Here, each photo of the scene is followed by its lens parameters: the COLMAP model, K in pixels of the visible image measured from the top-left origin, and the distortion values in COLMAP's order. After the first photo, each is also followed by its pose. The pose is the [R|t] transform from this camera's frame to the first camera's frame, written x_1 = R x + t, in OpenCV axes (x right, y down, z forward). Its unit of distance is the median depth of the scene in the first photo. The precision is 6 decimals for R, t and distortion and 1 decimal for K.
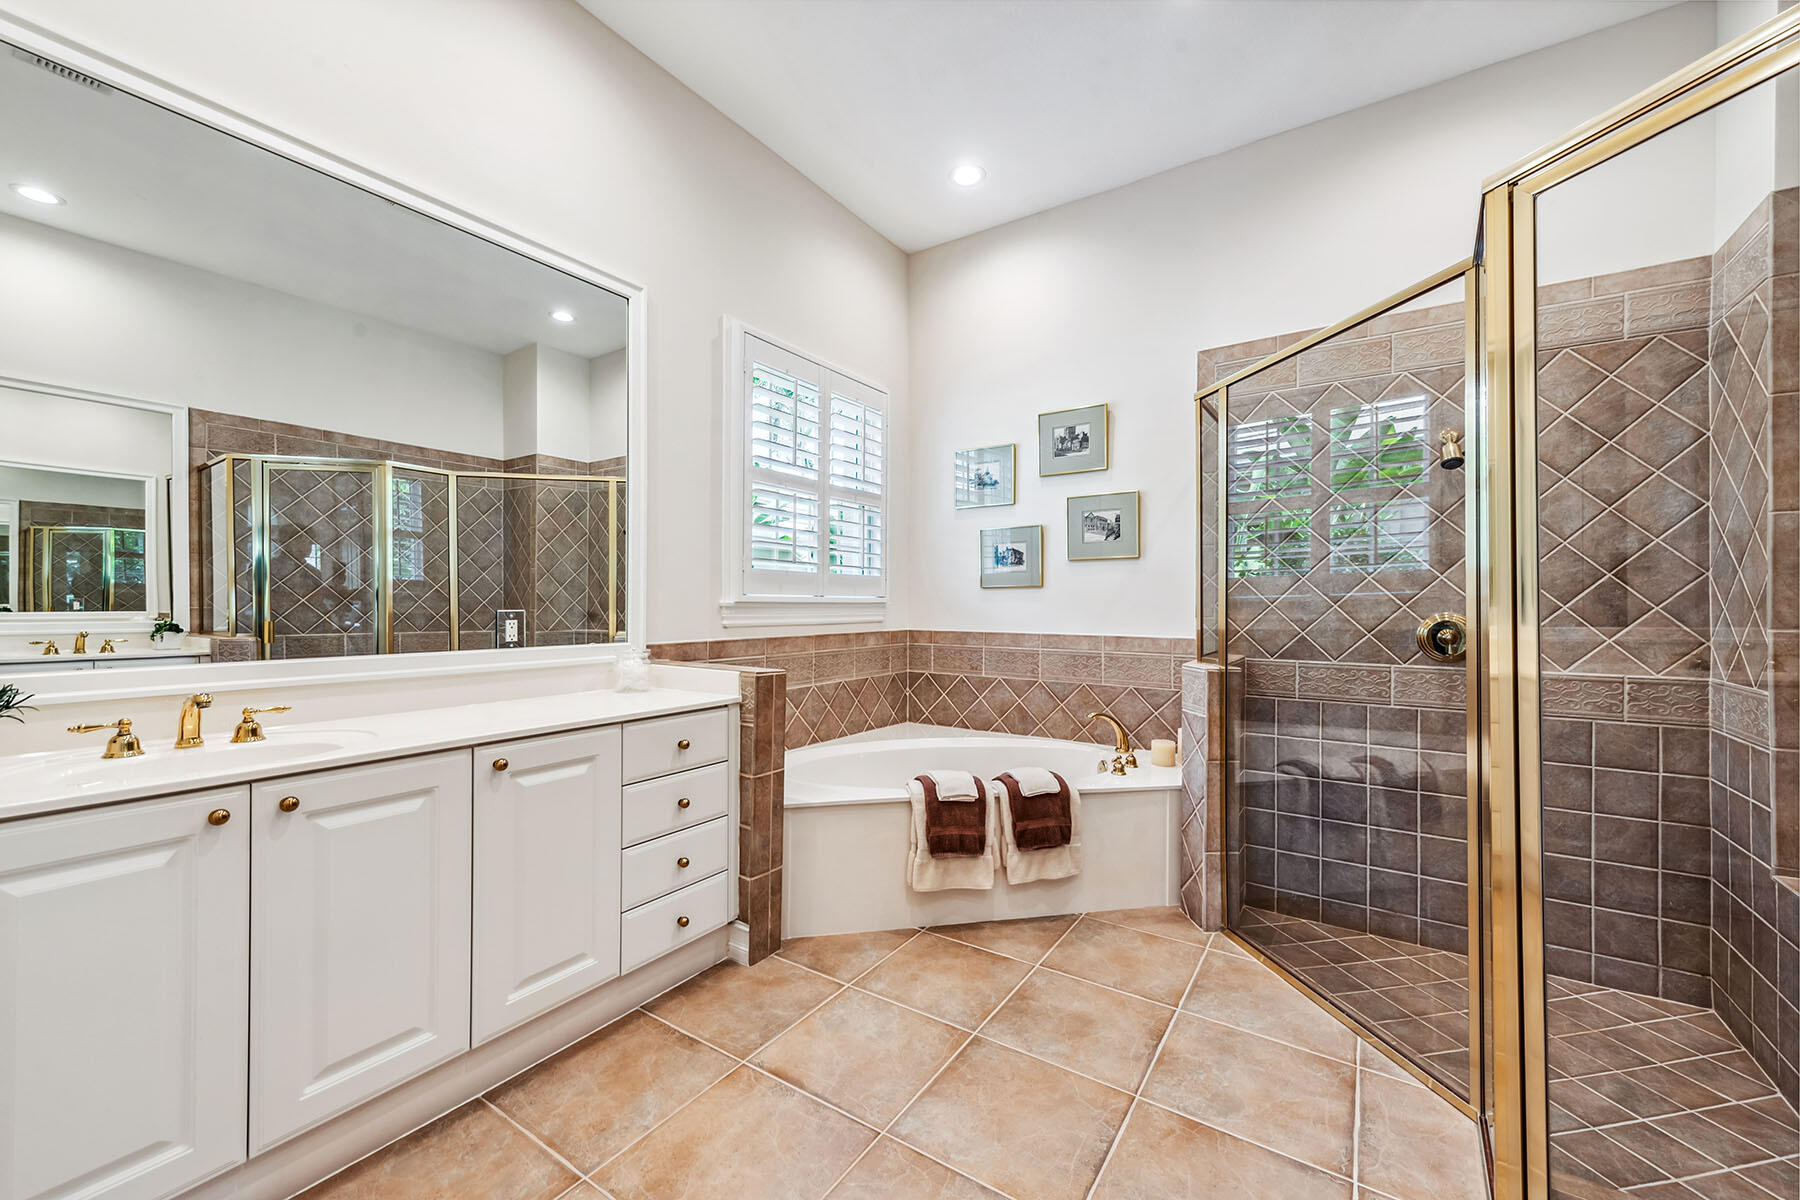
lens RADIAL K [[715.2, 0, 897.7], [0, 715.2, 599.0], [0, 0, 1]] dist [0.008619, -0.001958]
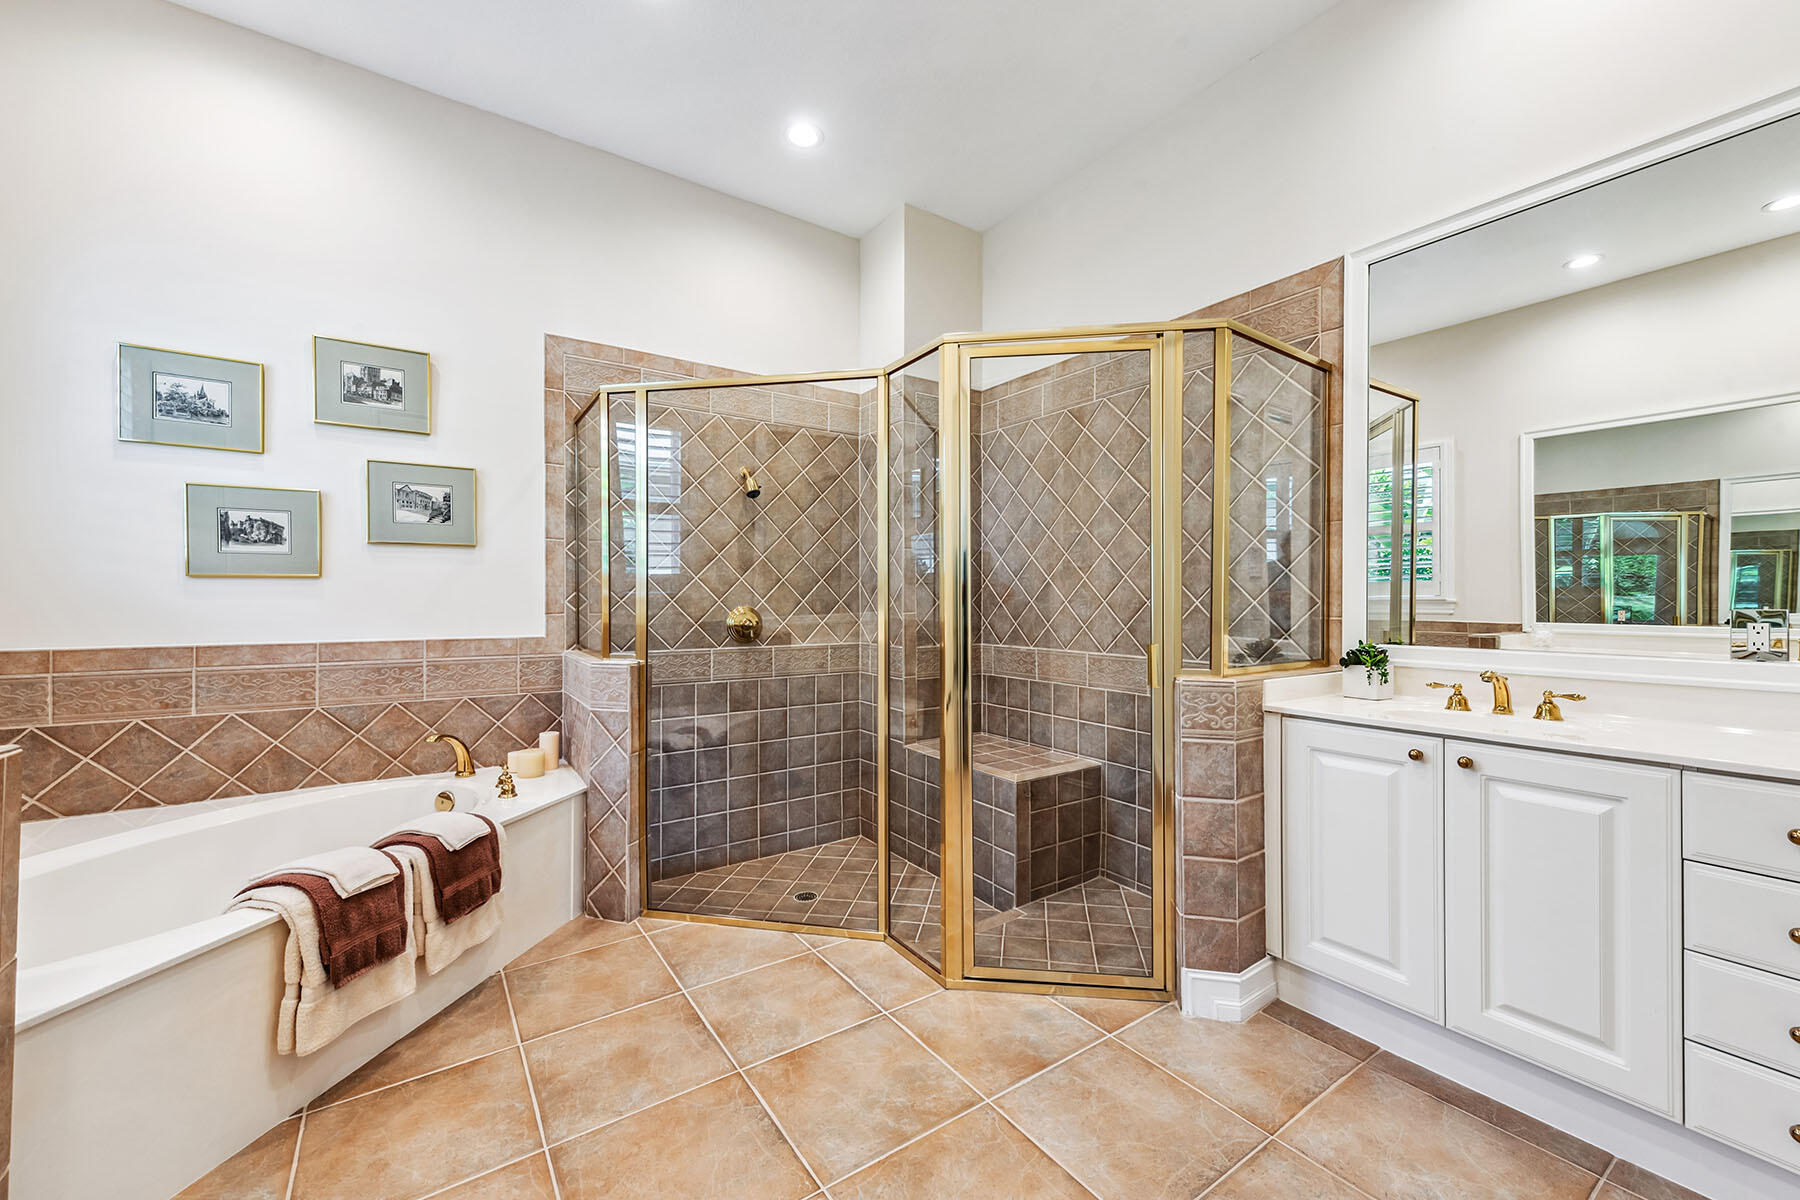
lens RADIAL K [[715.2, 0, 904.0], [0, 715.2, 601.1], [0, 0, 1]] dist [0.008619, -0.001958]
pose [[0.348314, -0.006612, 0.937354, -0.366113], [-0.004103, 0.999955, 0.008578, -0.002240], [-0.937369, -0.006834, 0.348272, 0.269748]]
